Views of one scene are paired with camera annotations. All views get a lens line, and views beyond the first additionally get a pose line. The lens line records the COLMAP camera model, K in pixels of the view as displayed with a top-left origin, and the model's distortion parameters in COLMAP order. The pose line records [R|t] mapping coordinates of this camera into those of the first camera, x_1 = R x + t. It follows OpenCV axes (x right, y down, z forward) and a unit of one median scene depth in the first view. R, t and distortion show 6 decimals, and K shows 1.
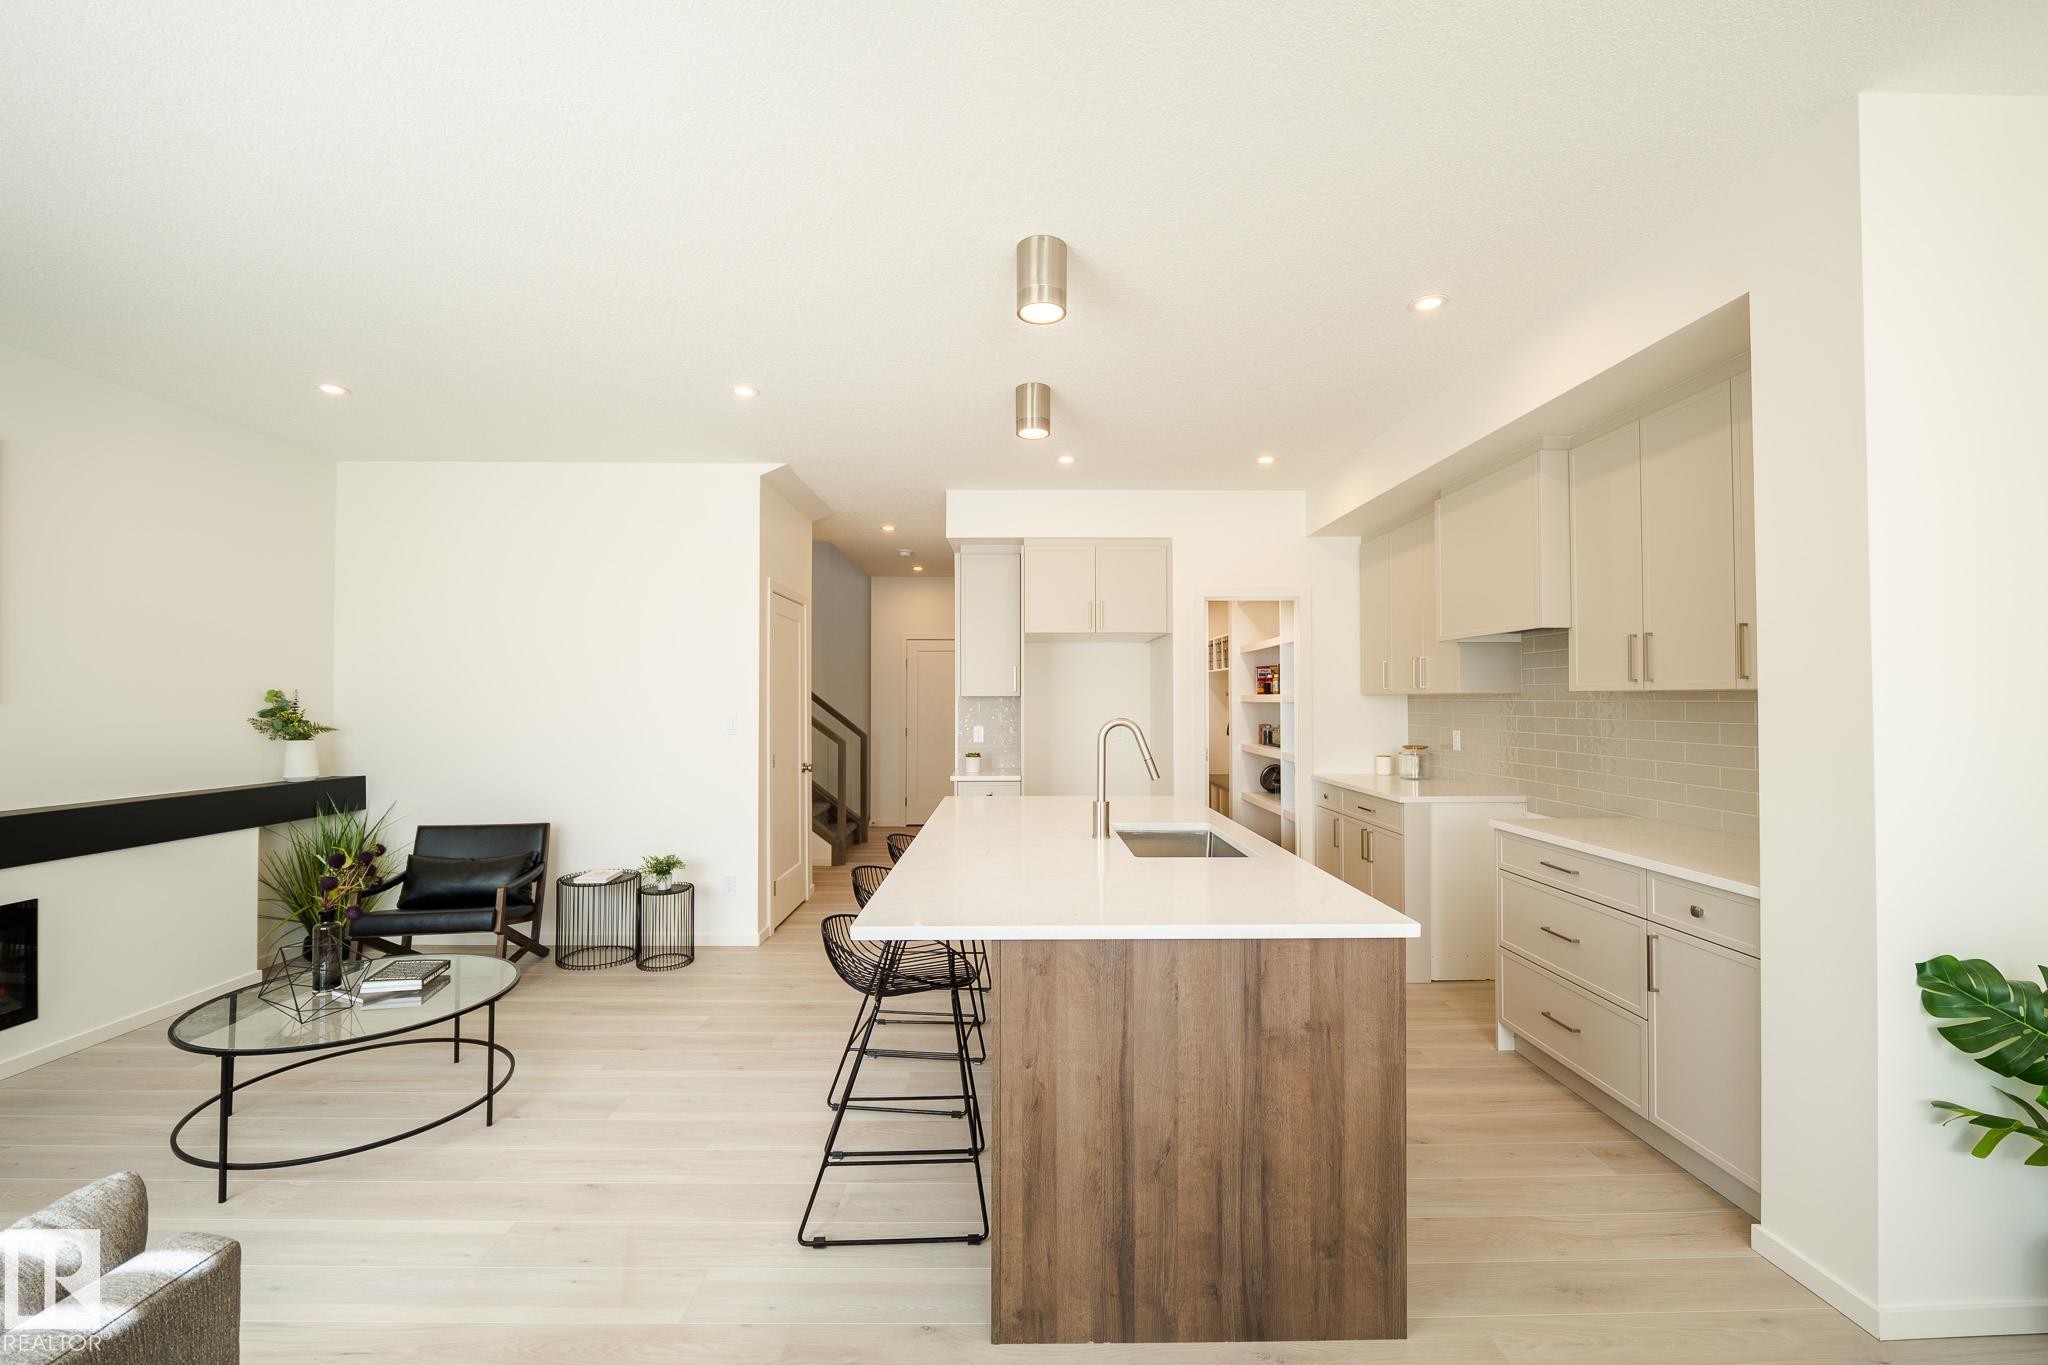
lens RADIAL K [[835.5, 0, 1044.0], [0, 835.5, 689.2], [0, 0, 1]] dist [-0.011290, 0.000600]
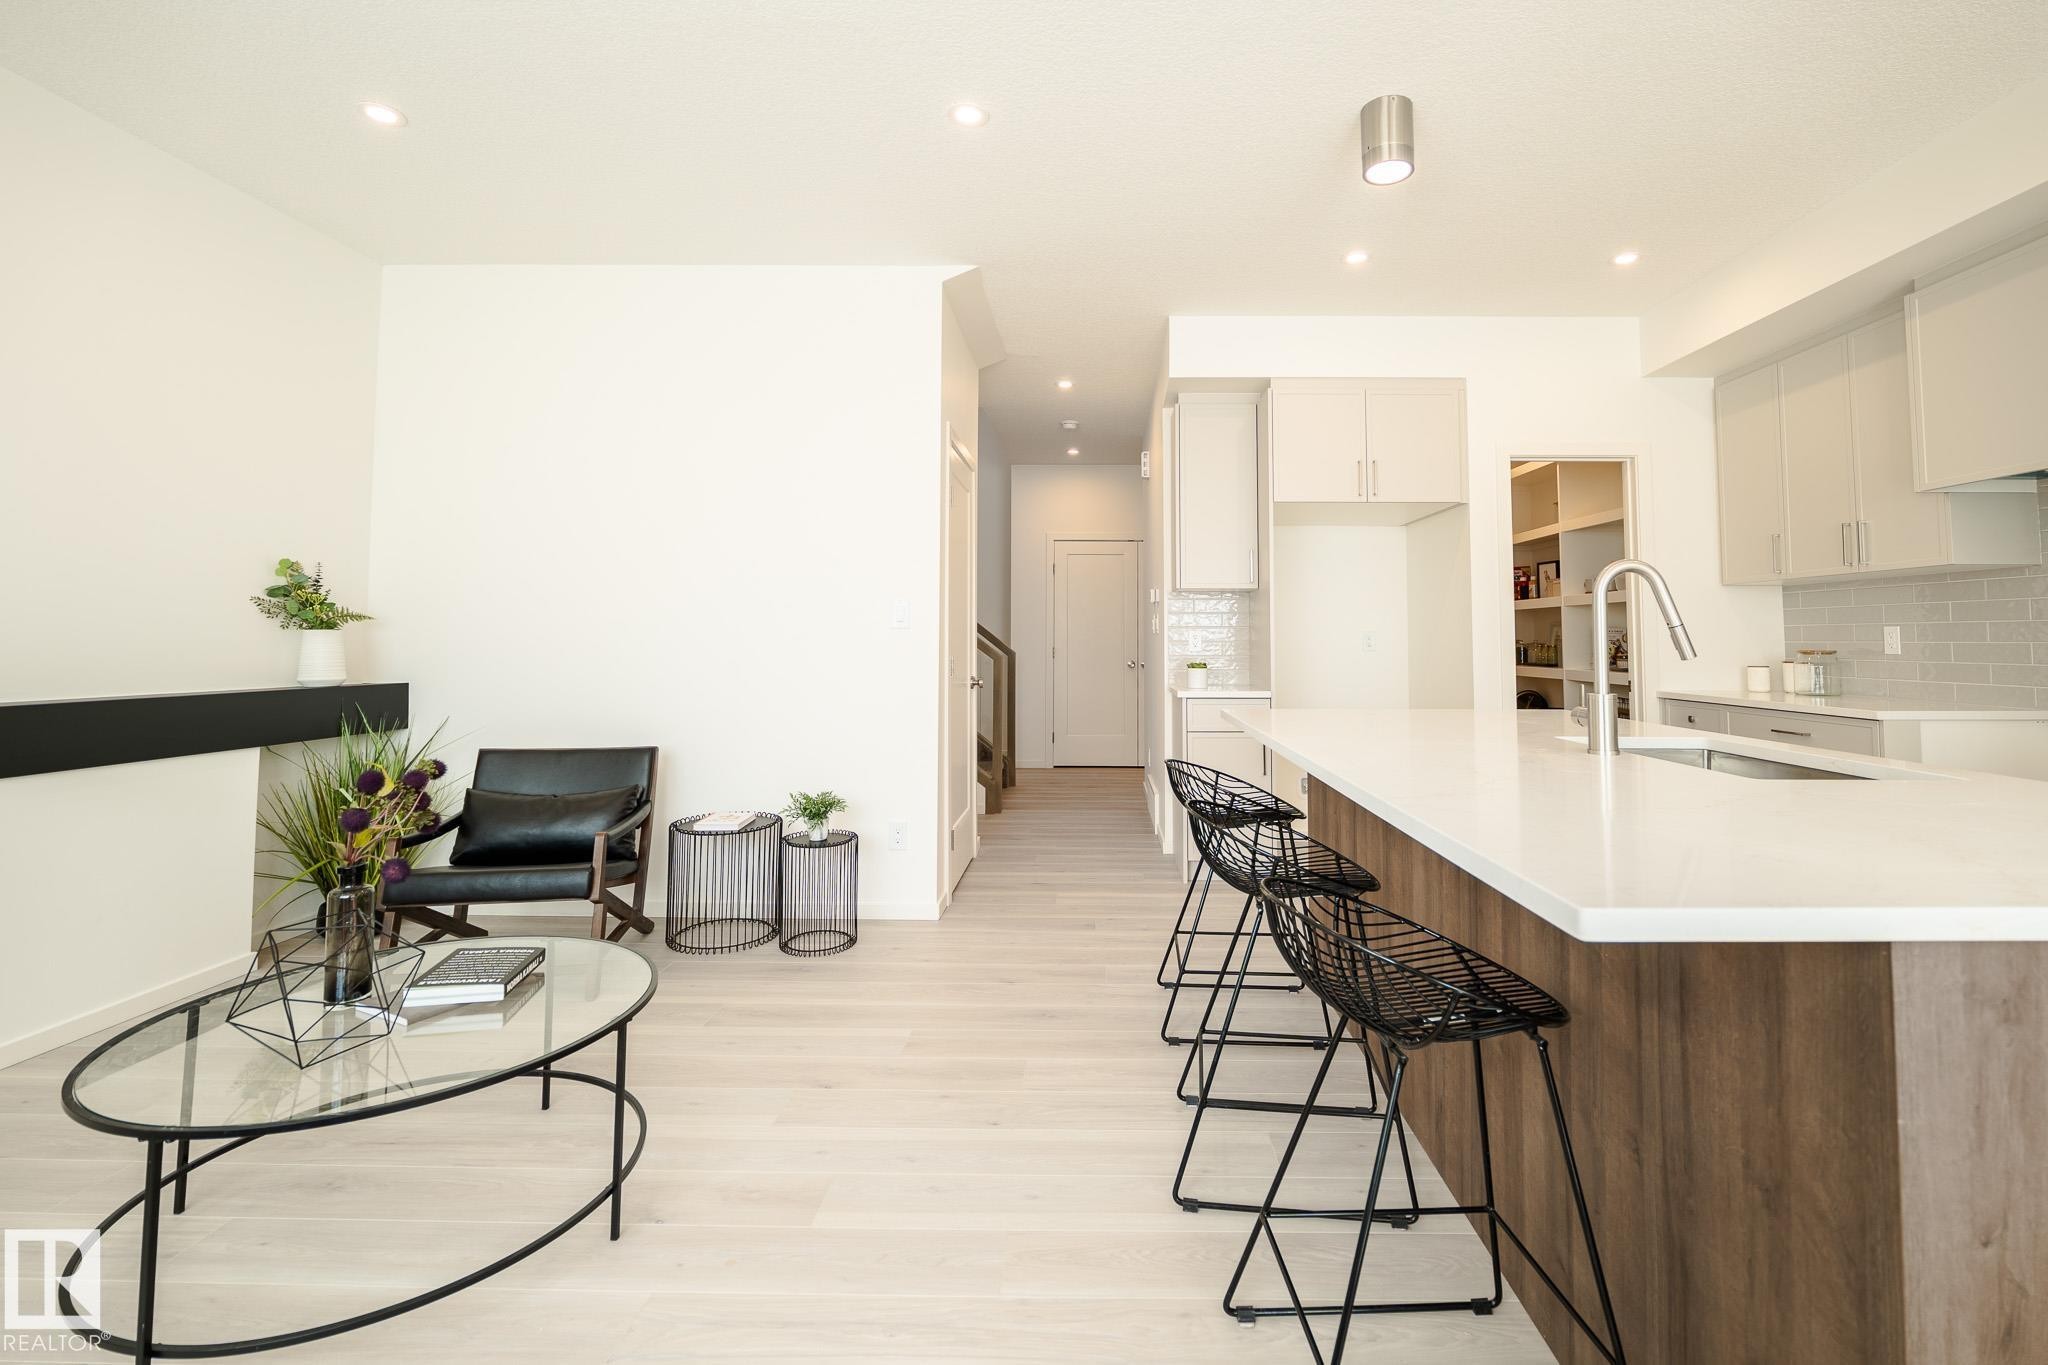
lens RADIAL K [[907.1, 0, 1108.8], [0, 907.1, 603.7], [0, 0, 1]] dist [-0.013925, 0.001632]
pose [[0.999829, 0.001774, -0.018430, -0.323829], [-0.002333, 0.999536, -0.030381, 0.101477], [0.018367, 0.030419, 0.999368, 0.375312]]
